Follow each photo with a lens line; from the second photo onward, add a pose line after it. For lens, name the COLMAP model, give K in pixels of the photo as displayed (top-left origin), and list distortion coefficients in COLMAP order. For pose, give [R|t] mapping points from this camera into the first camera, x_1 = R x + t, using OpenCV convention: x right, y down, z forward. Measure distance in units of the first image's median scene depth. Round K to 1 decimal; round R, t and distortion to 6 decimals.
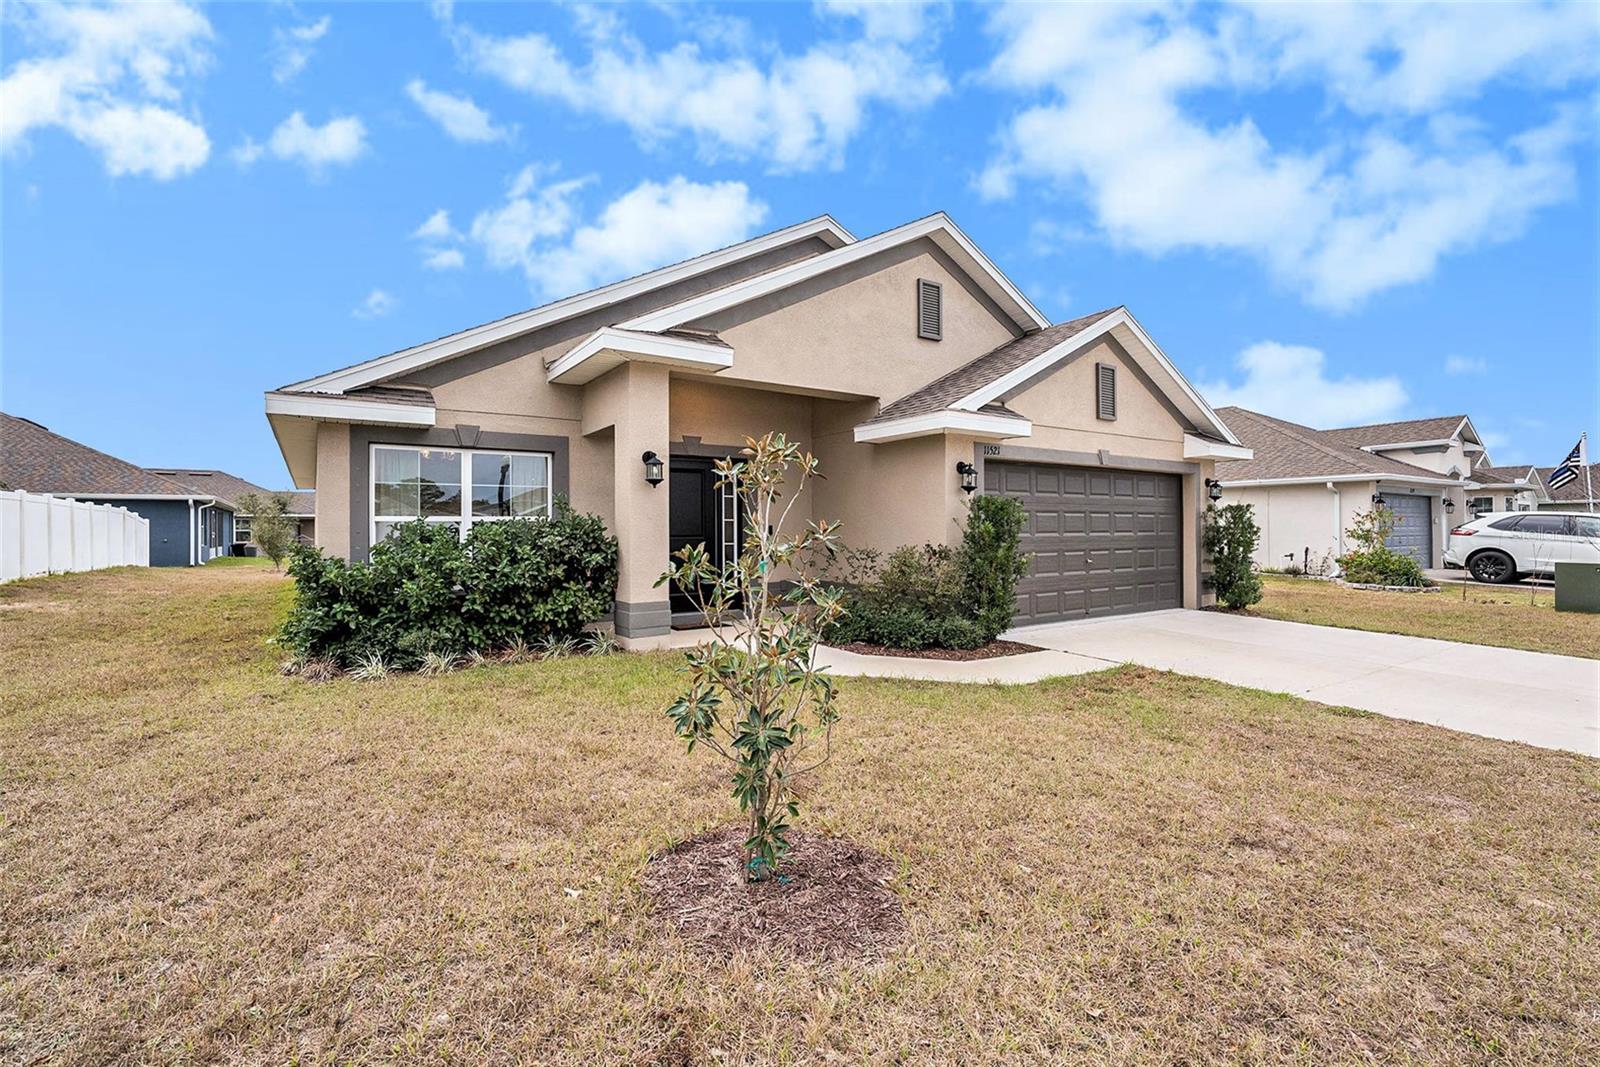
lens RADIAL K [[710.2, 0, 803.3], [0, 710.2, 531.1], [0, 0, 1]] dist [-0.003317, 0.000273]
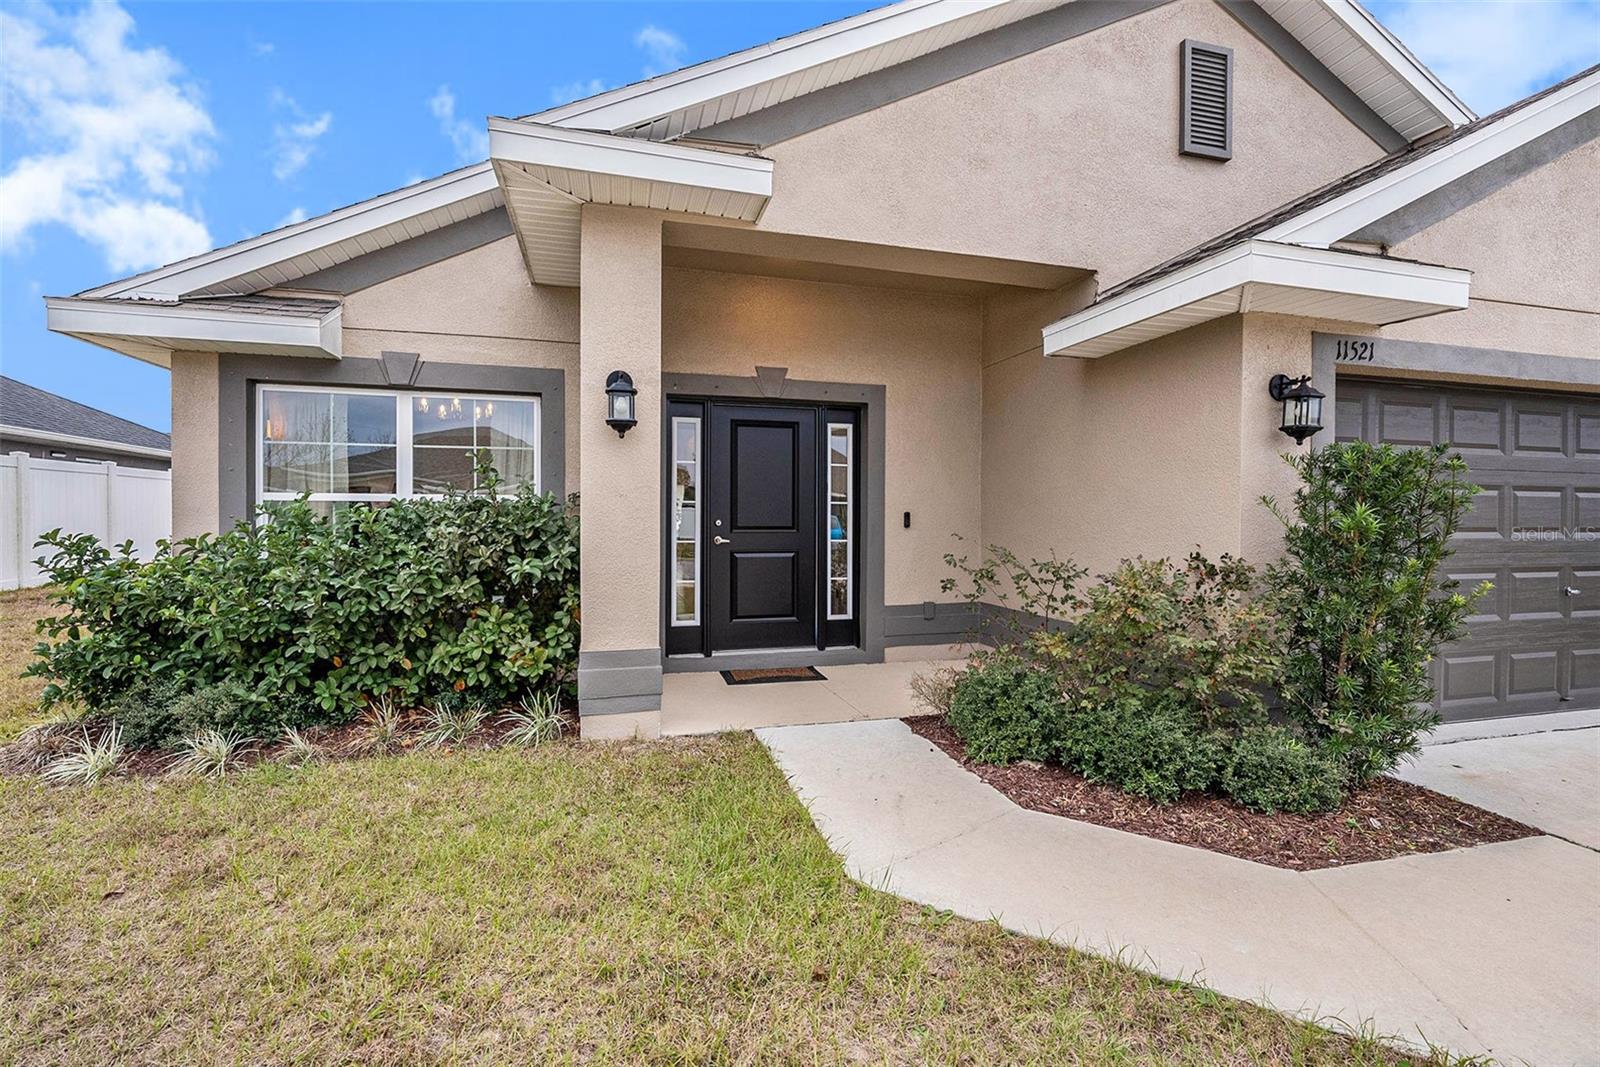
lens RADIAL K [[710.2, 0, 803.3], [0, 710.2, 531.1], [0, 0, 1]] dist [-0.003317, 0.000273]
pose [[0.948864, 0.015206, -0.315320, 0.077965], [-0.010121, 0.999791, 0.017758, -0.001875], [0.315524, -0.013659, 0.948819, 0.478661]]
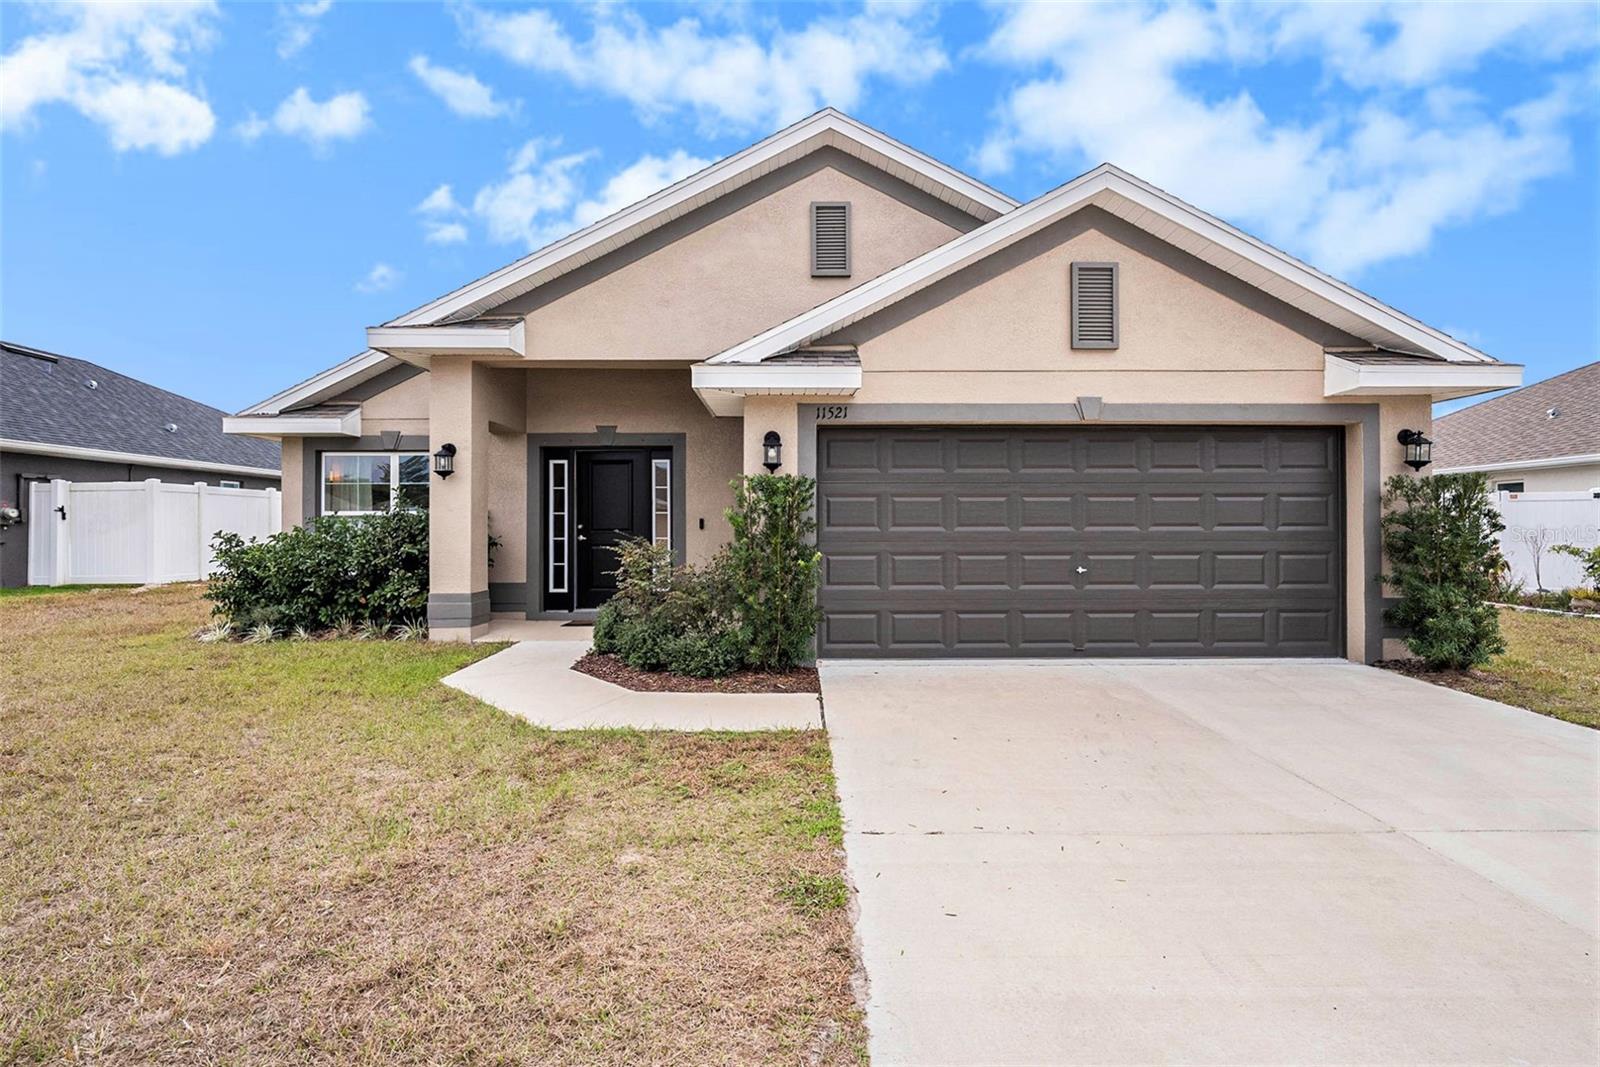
lens RADIAL K [[718.6, 0, 806.3], [0, 718.6, 529.1], [0, 0, 1]] dist [-0.003813, -0.001064]
pose [[0.834439, 0.001599, -0.551098, 0.689840], [-0.002777, 0.999995, -0.001304, 0.007635], [0.551093, 0.002619, 0.834439, 0.388155]]
